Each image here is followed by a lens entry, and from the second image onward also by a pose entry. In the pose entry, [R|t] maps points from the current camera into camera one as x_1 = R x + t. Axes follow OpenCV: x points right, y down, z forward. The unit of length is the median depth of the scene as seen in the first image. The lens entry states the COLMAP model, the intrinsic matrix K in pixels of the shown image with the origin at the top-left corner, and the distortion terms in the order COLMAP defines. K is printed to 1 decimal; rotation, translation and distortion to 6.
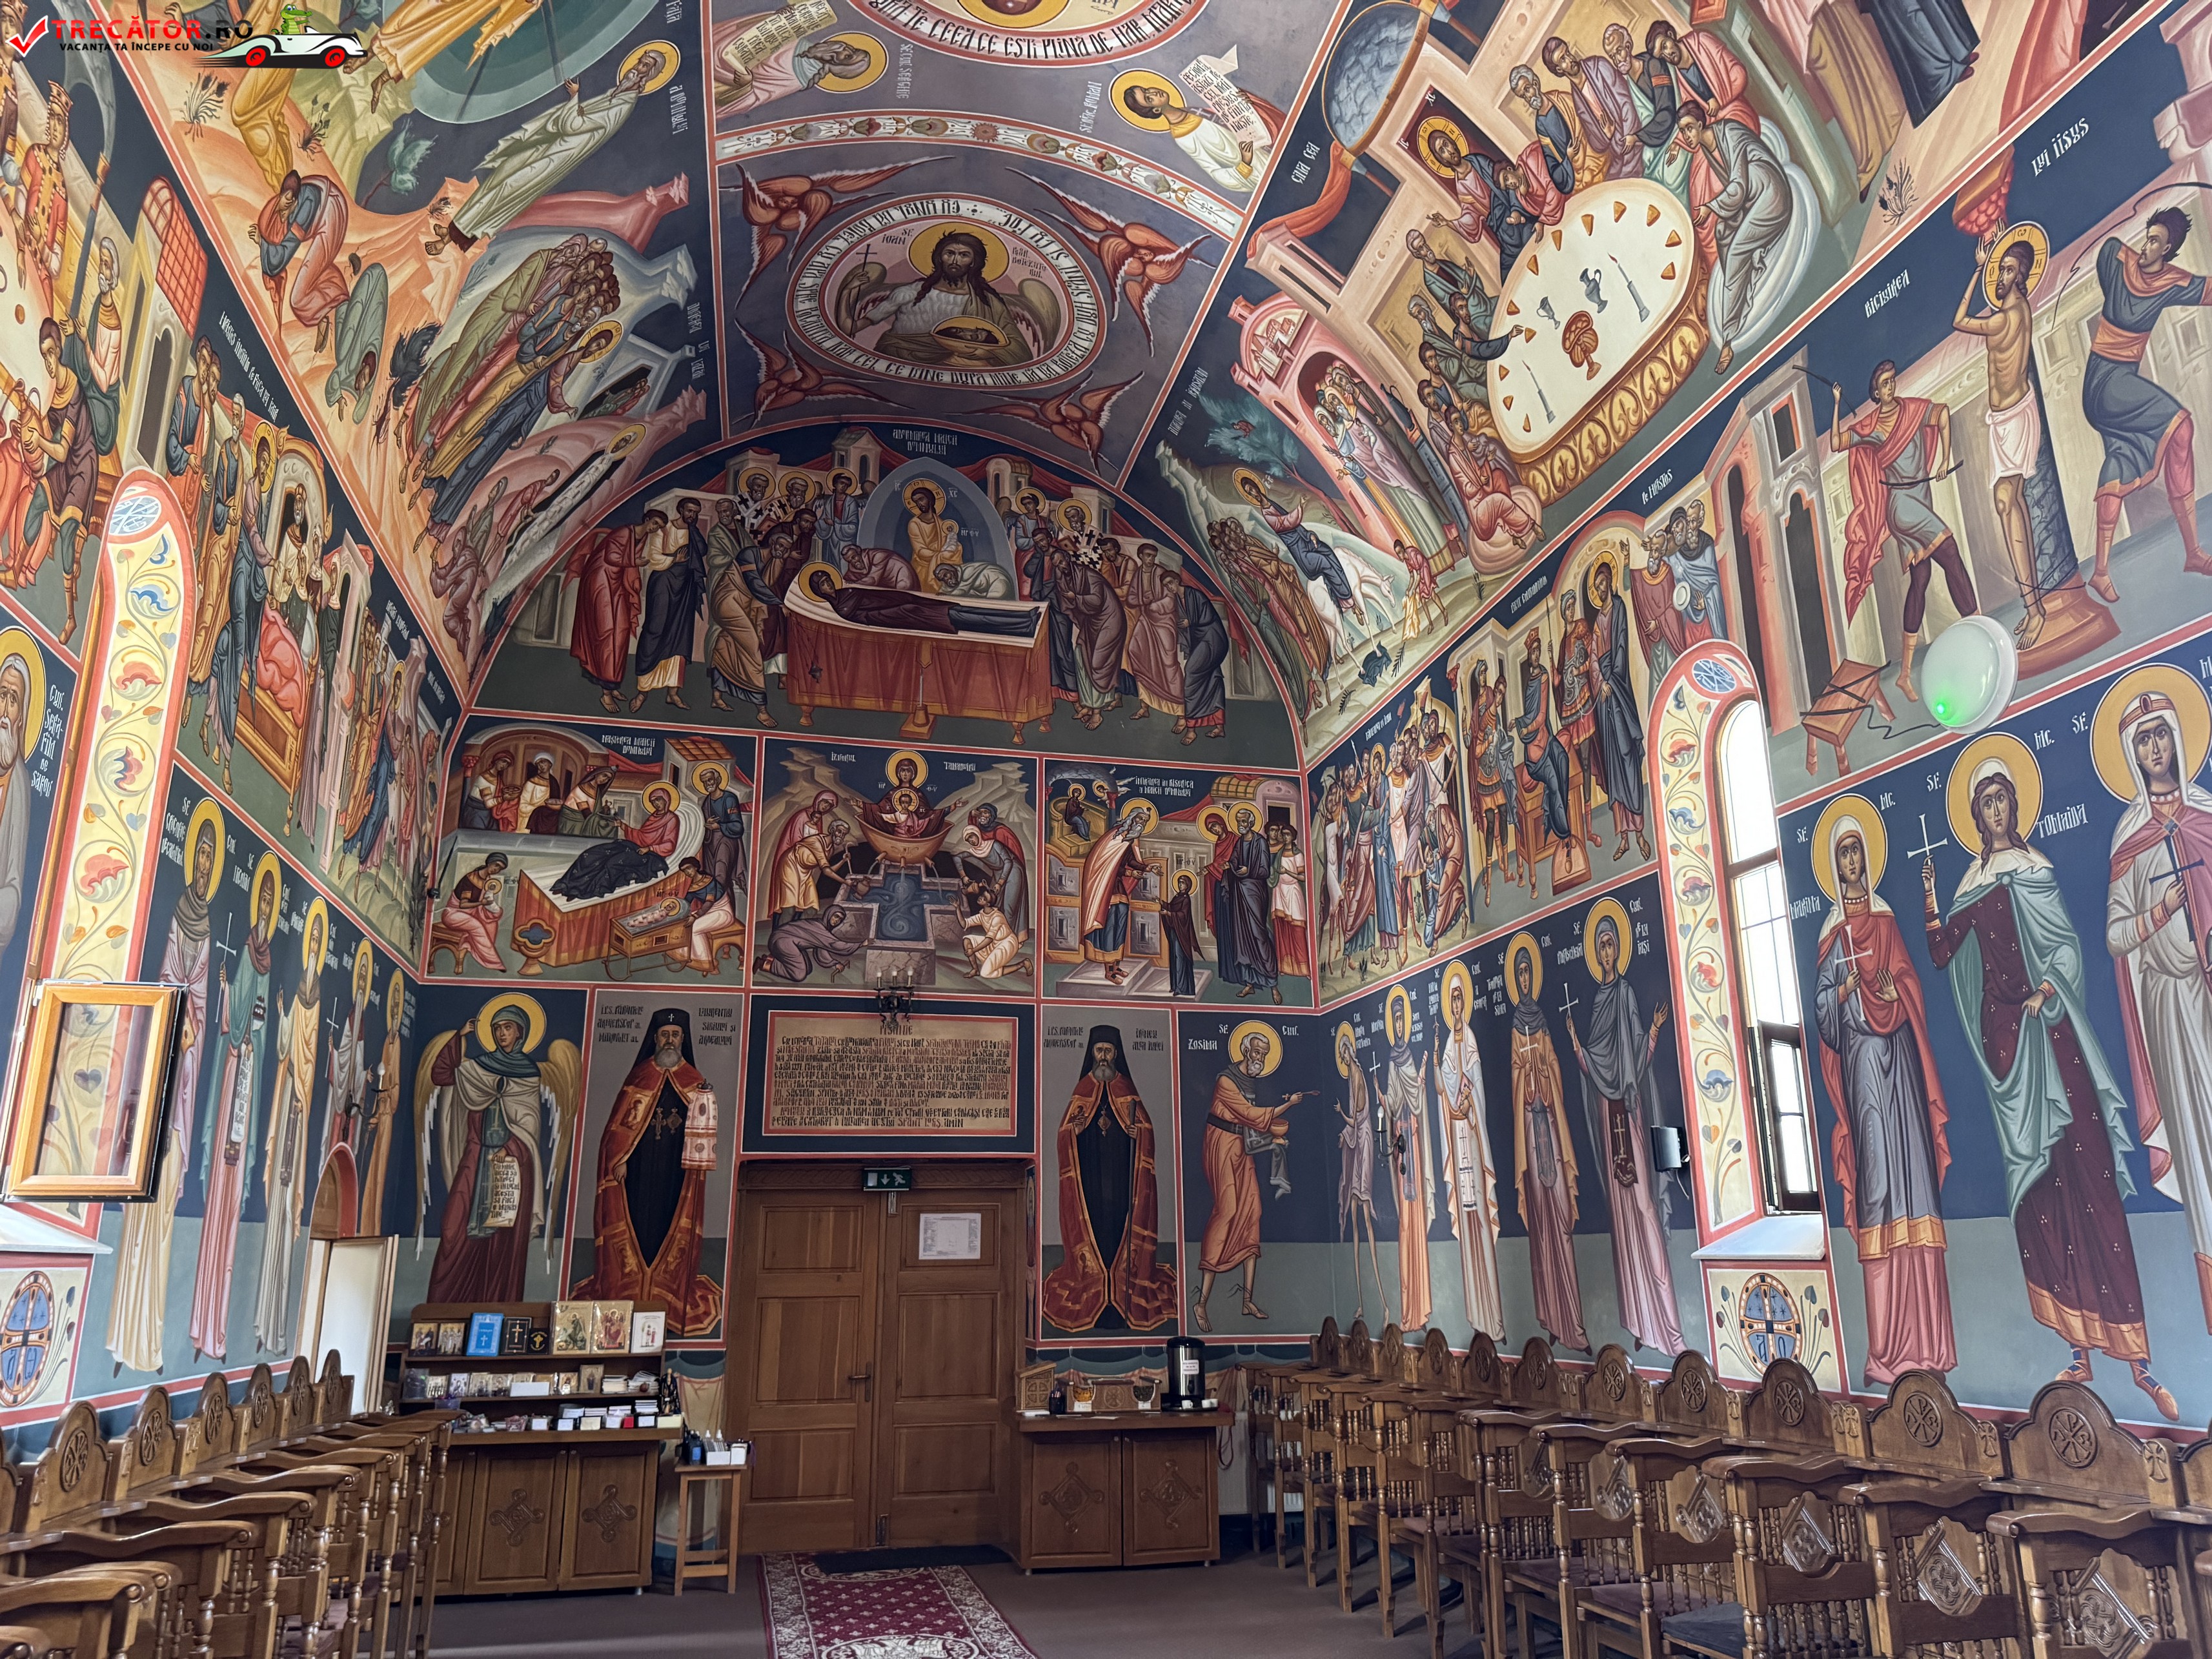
lens RADIAL K [[1559.5, 0, 1106.8], [0, 1559.5, 808.9], [0, 0, 1]] dist [0.049456, -0.074015]
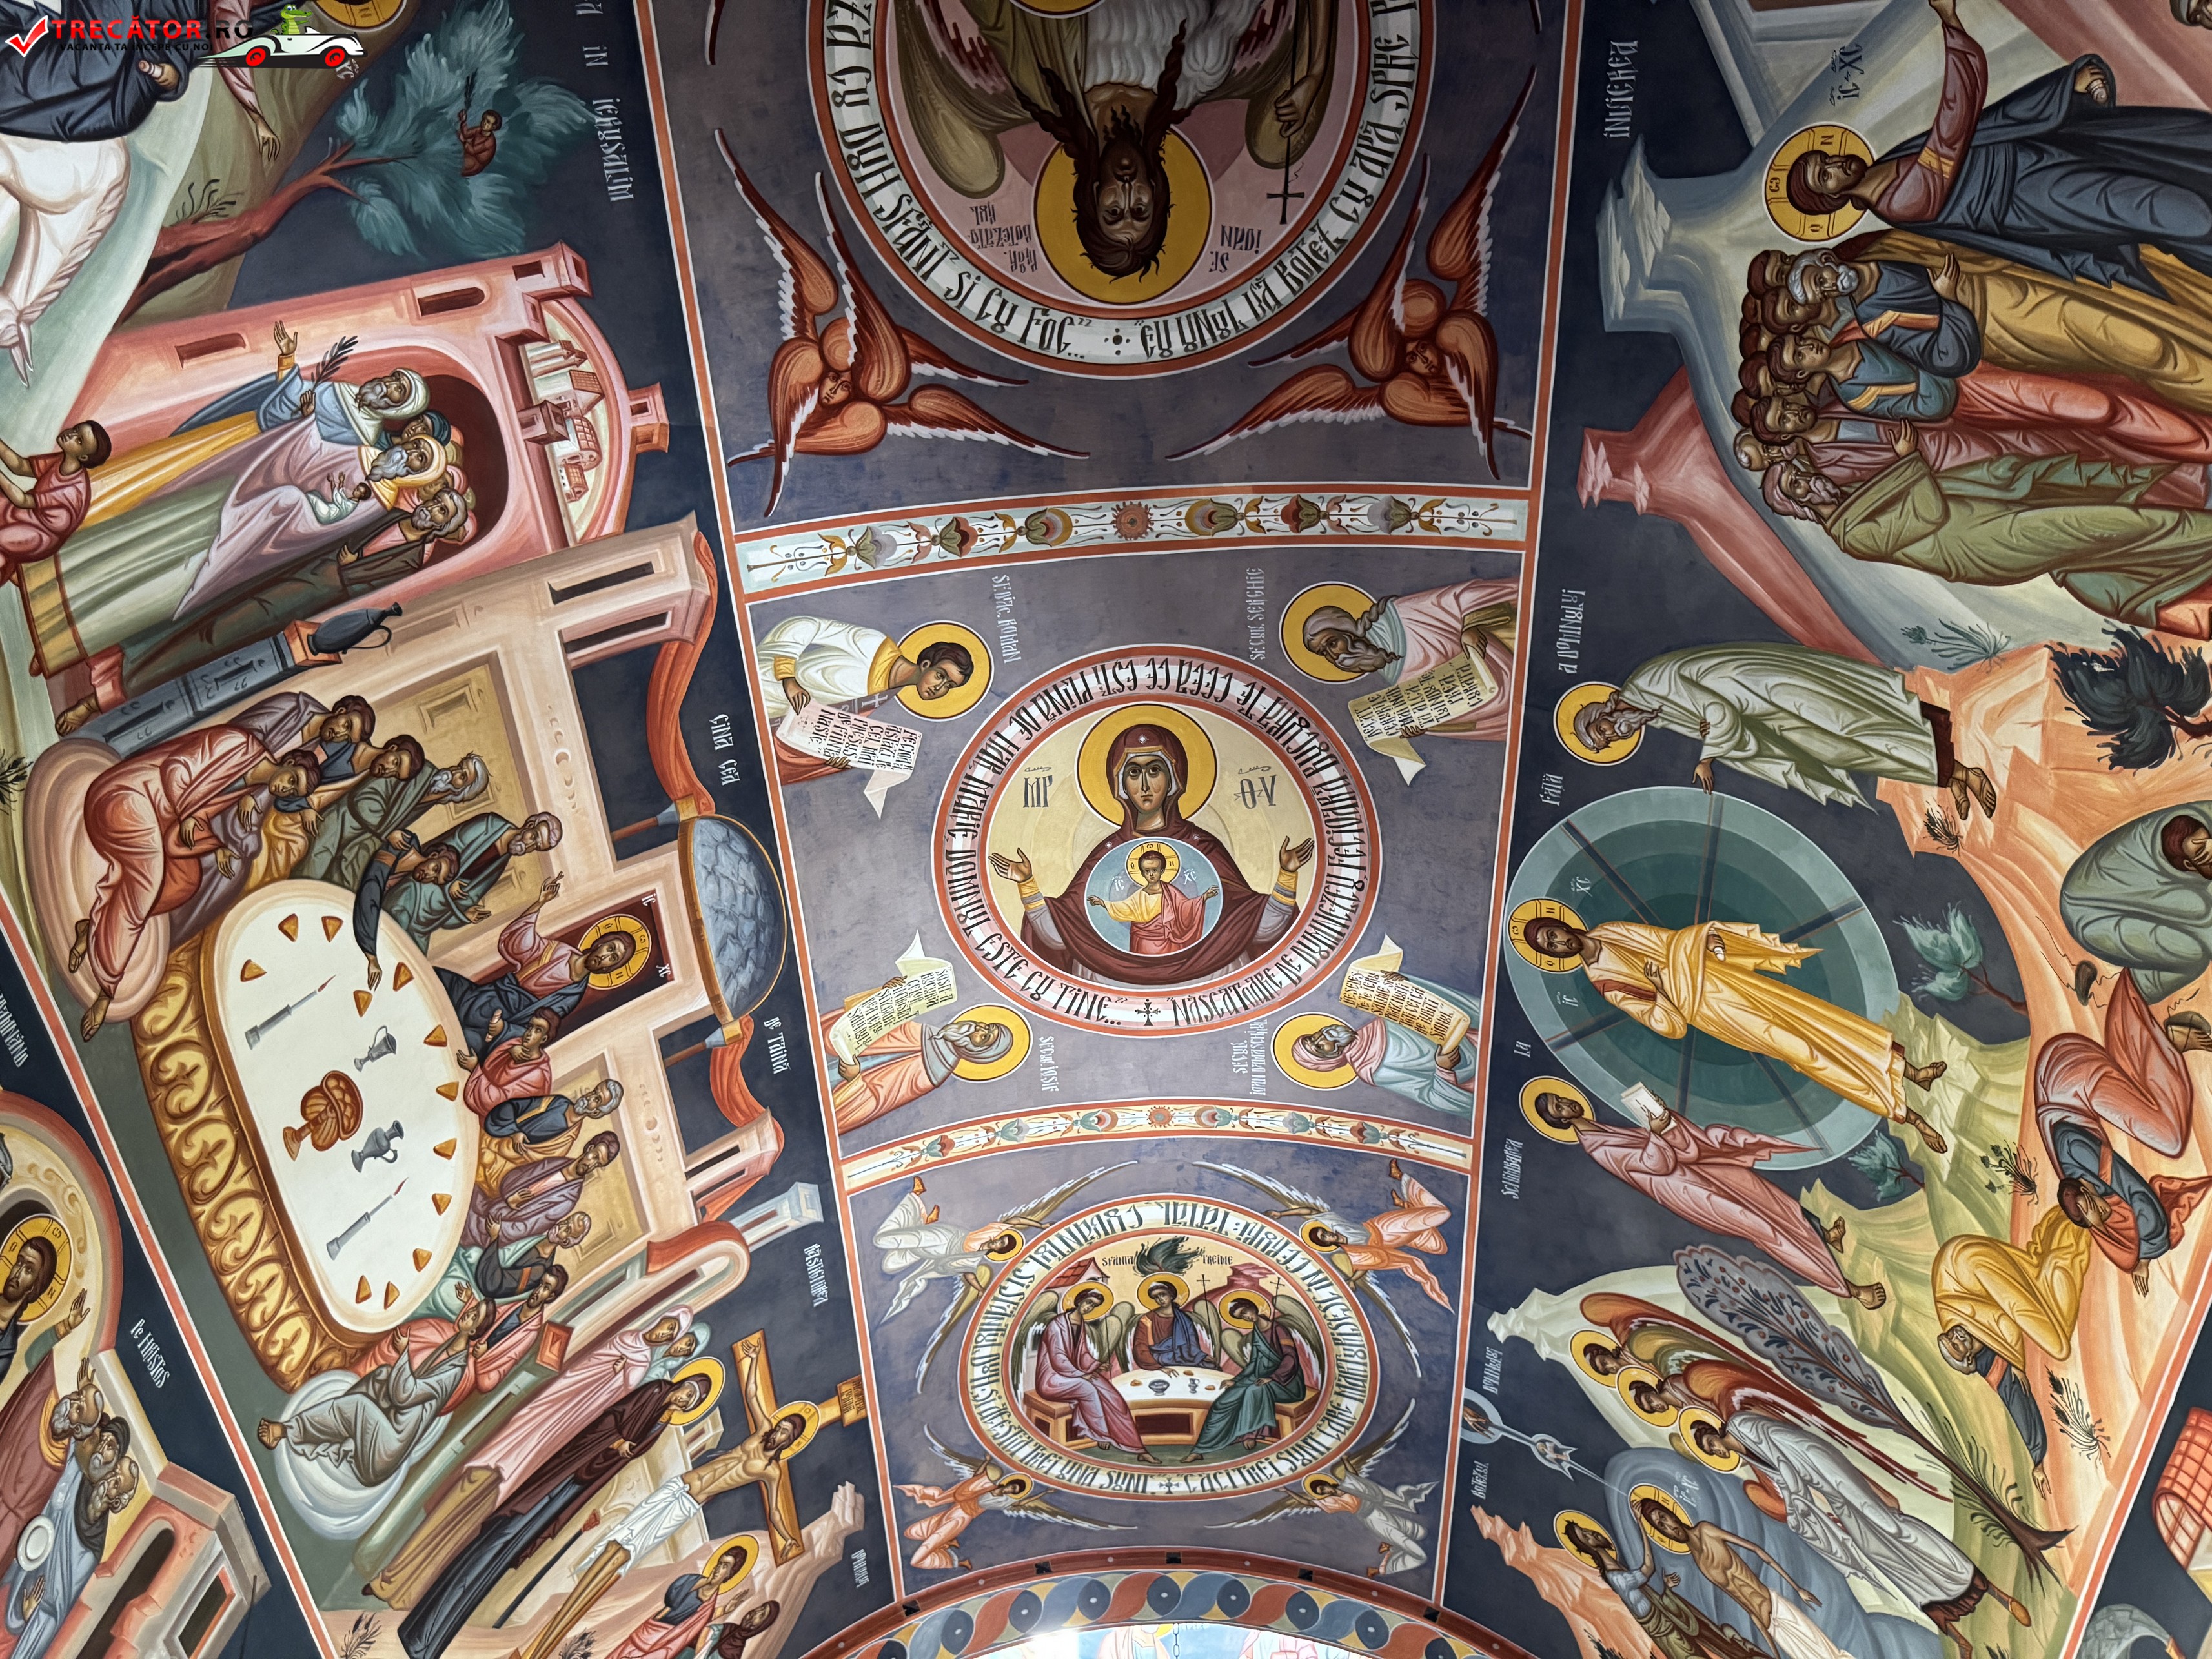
lens RADIAL K [[1559.5, 0, 1103.6], [0, 1559.5, 814.3], [0, 0, 1]] dist [0.049456, -0.074015]
pose [[-0.965645, 0.222333, 0.134529, -0.138219], [-0.088721, 0.204513, -0.974835, 0.294590], [-0.244251, -0.953280, -0.177761, 1.073417]]
